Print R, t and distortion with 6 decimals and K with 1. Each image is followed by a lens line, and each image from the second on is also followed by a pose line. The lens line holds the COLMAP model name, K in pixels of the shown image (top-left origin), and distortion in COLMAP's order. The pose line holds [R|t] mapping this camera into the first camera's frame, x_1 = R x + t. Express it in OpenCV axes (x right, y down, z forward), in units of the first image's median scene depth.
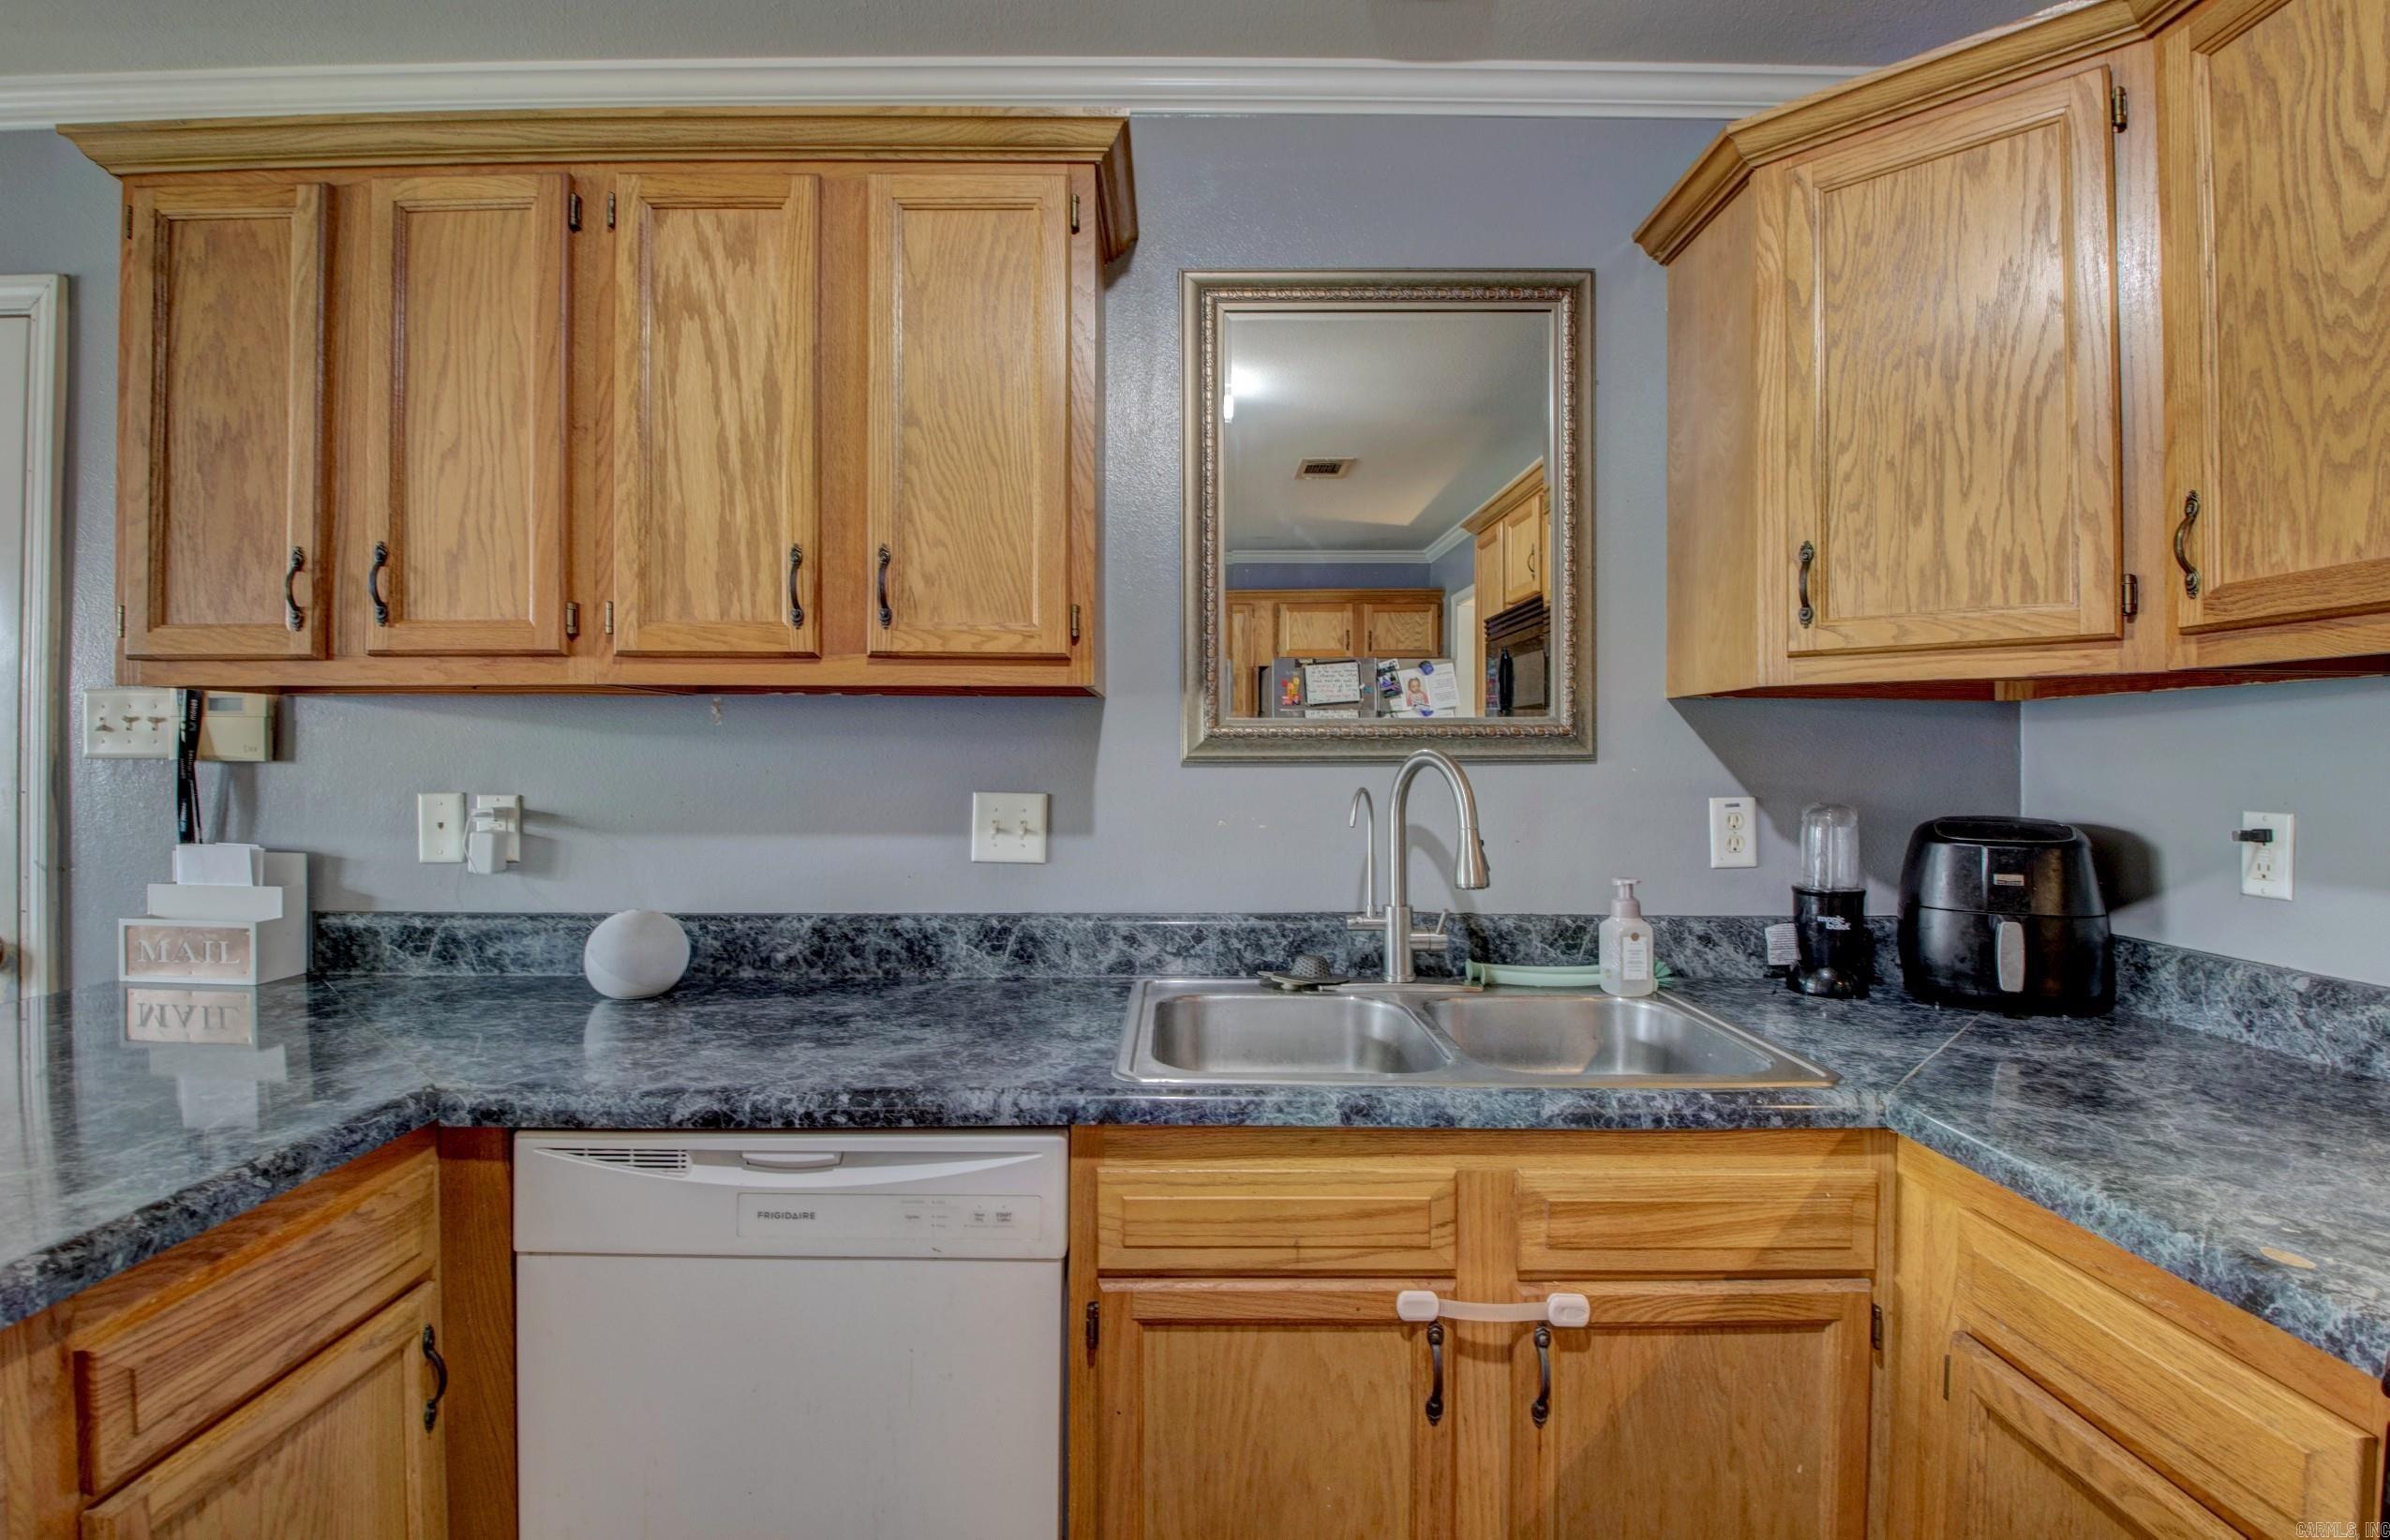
lens RADIAL K [[1118.6, 0, 1184.8], [0, 1118.6, 755.7], [0, 0, 1]] dist [0.025690, -0.038064]
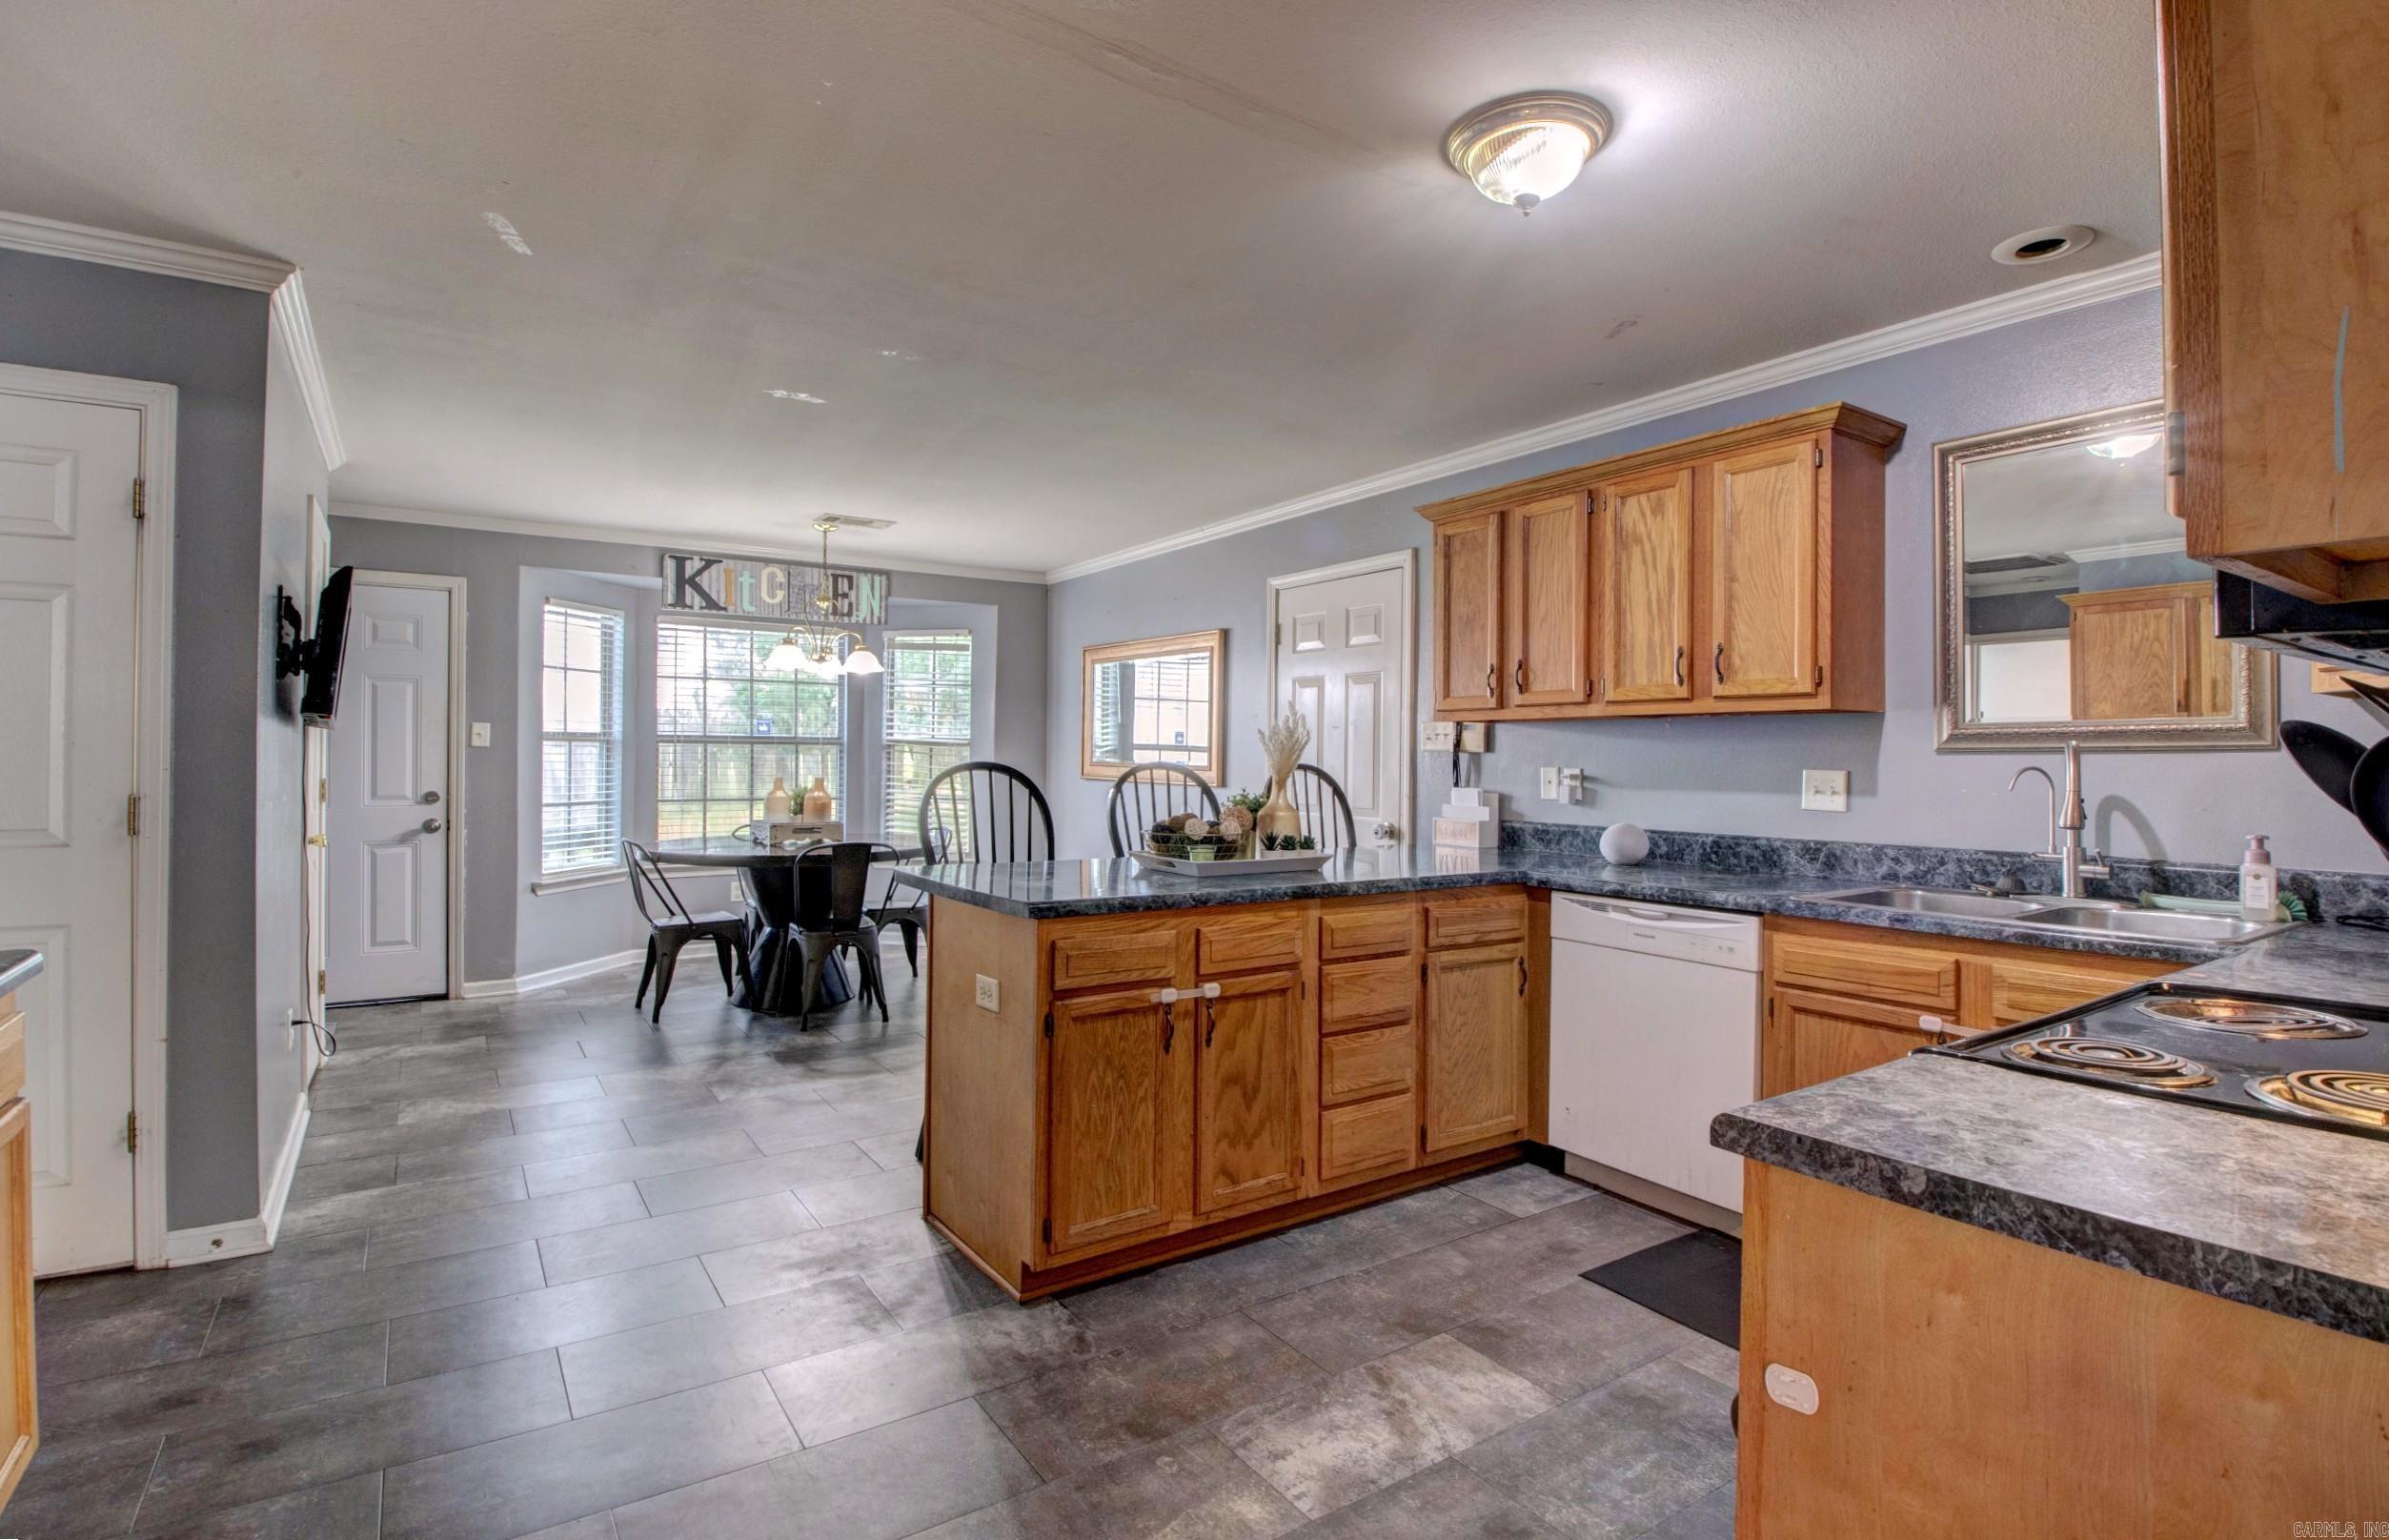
lens RADIAL K [[1181.8, 0, 1183.8], [0, 1181.8, 756.5], [0, 0, 1]] dist [-0.013789, 0.000080]
pose [[0.570668, 0.000526, -0.821181, 0.919243], [-0.006764, 0.999969, -0.004060, 0.031440], [0.821153, 0.007871, 0.570654, -1.000112]]
